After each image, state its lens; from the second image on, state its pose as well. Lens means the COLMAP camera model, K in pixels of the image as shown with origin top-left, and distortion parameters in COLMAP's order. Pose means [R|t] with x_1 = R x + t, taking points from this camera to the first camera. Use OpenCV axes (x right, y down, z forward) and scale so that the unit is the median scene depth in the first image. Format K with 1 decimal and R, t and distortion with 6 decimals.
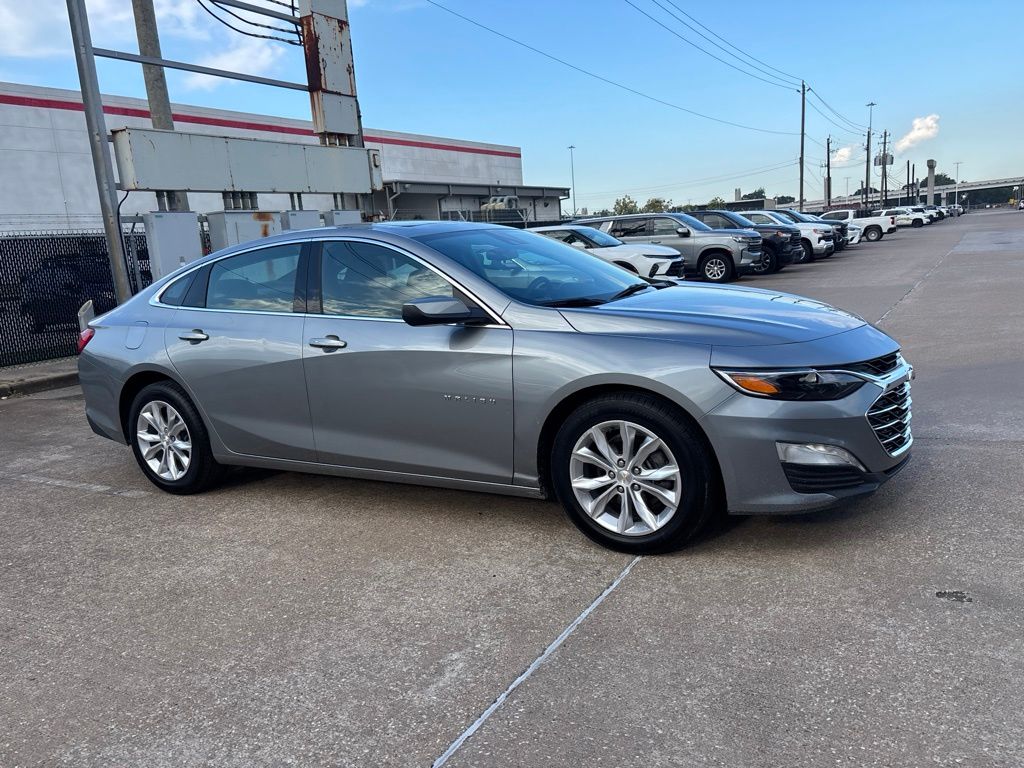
lens RADIAL K [[778.3, 0, 506.7], [0, 778.3, 388.8], [0, 0, 1]] dist [0.035082, -0.039253]
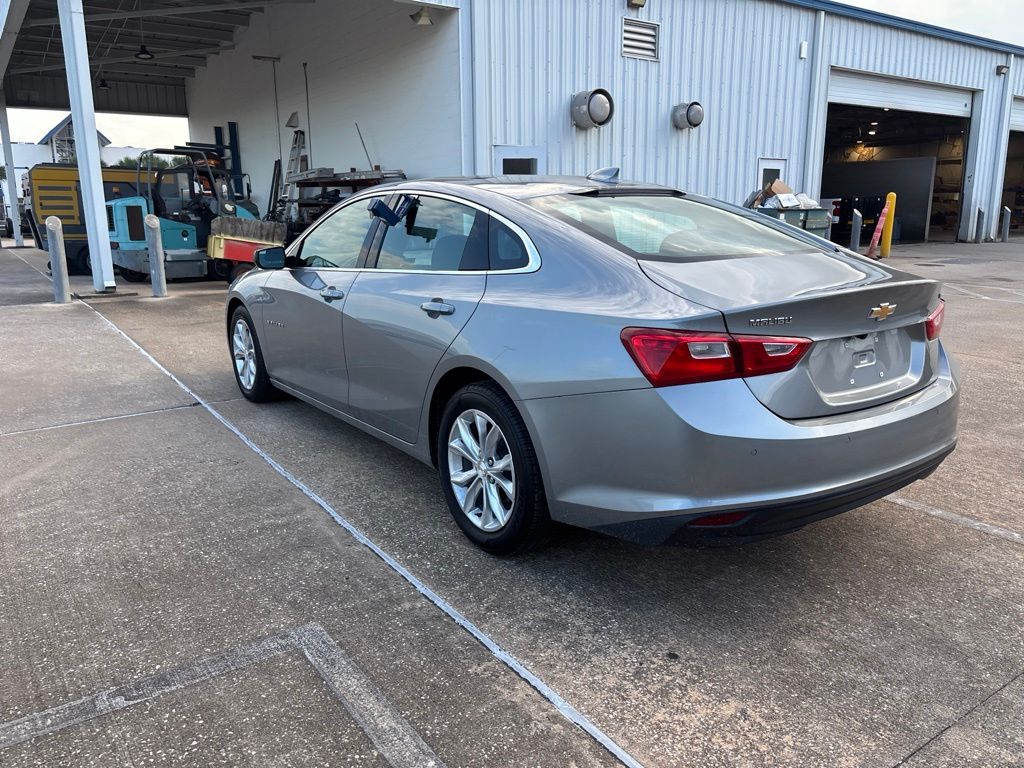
lens RADIAL K [[778.3, 0, 511.6], [0, 778.3, 385.1], [0, 0, 1]] dist [0.035082, -0.039253]
pose [[-0.909604, -0.017497, 0.415108, -0.613788], [0.145123, 0.922803, 0.356896, -0.359314], [-0.389307, 0.384875, -0.836846, 2.126204]]
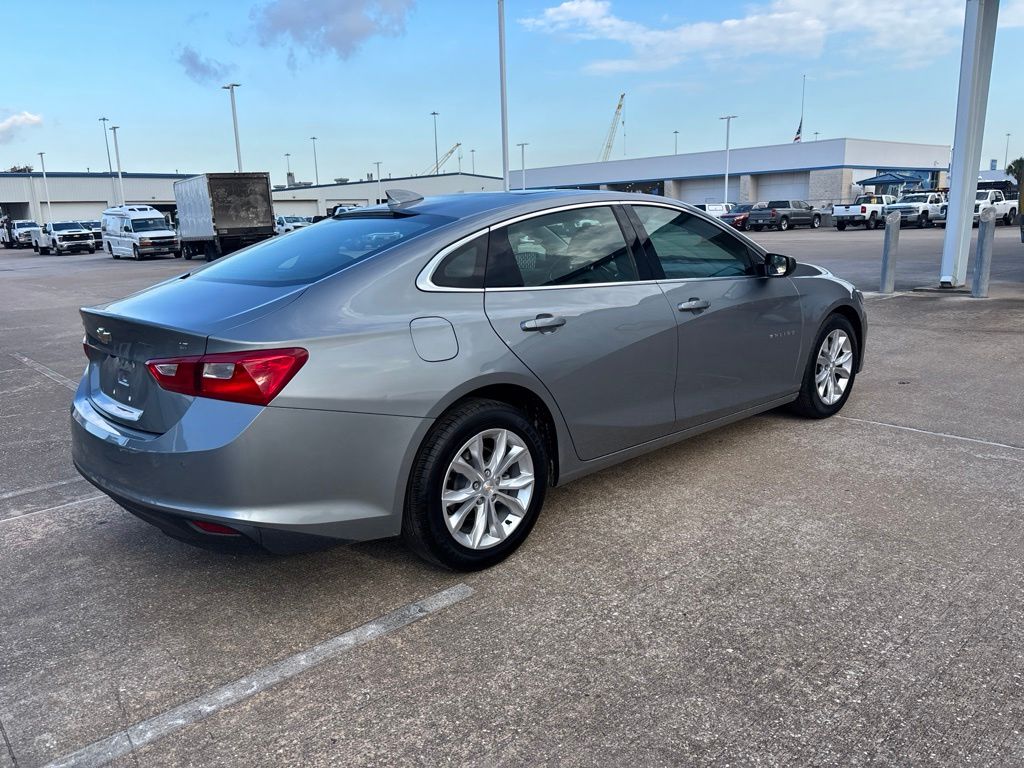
lens RADIAL K [[778.3, 0, 515.1], [0, 778.3, 389.2], [0, 0, 1]] dist [0.035082, -0.039253]
pose [[0.301071, -0.149178, 0.941861, -1.199491], [0.191682, 0.976996, 0.093471, -0.086839], [-0.934138, 0.152397, 0.322740, 0.859205]]
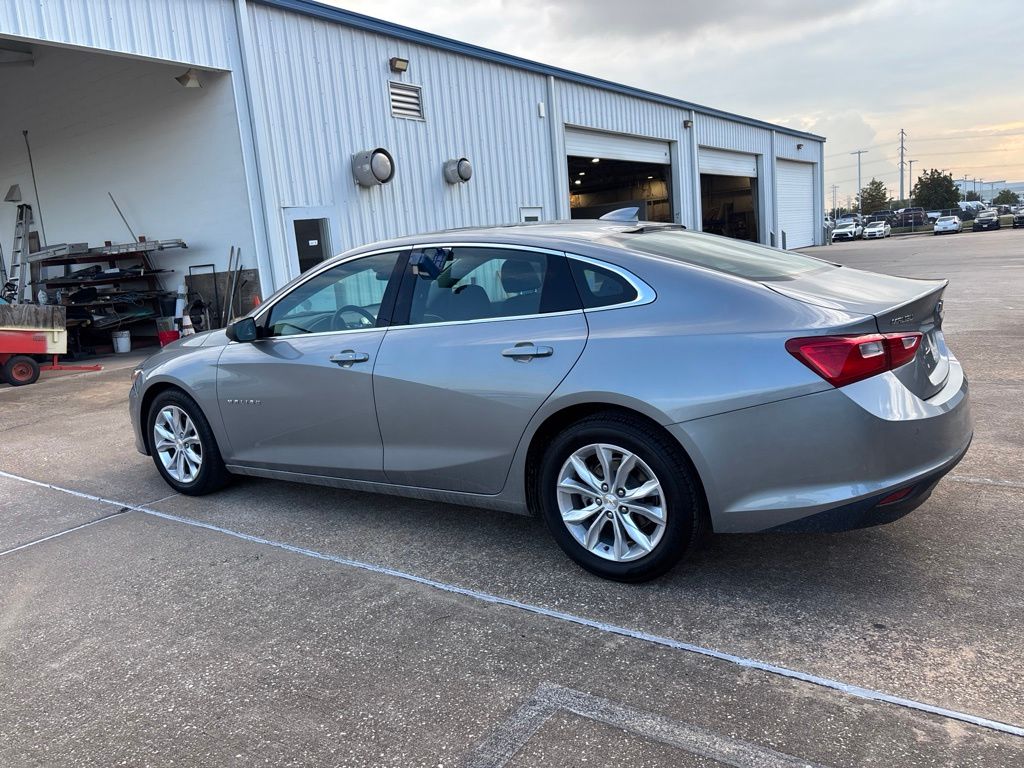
lens RADIAL K [[778.3, 0, 507.9], [0, 778.3, 381.4], [0, 0, 1]] dist [0.035082, -0.039253]
pose [[-0.985631, 0.137763, 0.097733, -0.263419], [0.163134, 0.926408, 0.339344, -0.406665], [-0.043792, 0.350412, -0.935571, 2.221059]]
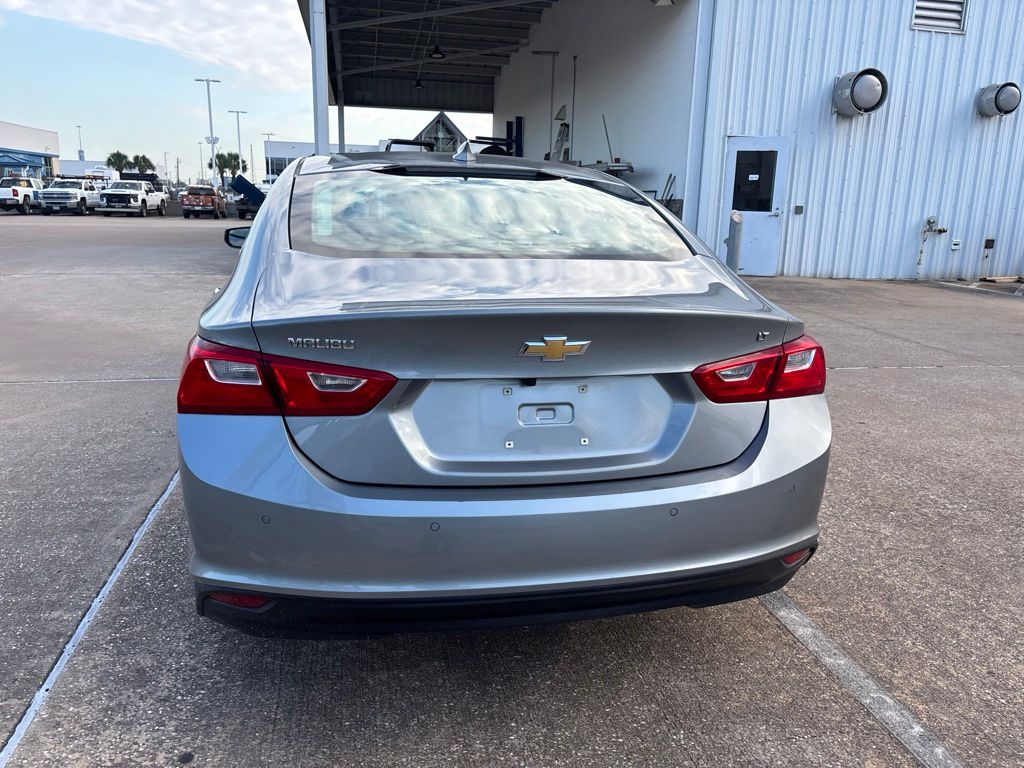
lens RADIAL K [[778.3, 0, 507.5], [0, 778.3, 393.0], [0, 0, 1]] dist [0.035082, -0.039253]
pose [[-0.669794, -0.126838, 0.731633, -0.924887], [0.158621, 0.938120, 0.307849, -0.254080], [-0.725407, 0.322248, -0.608228, 1.731804]]
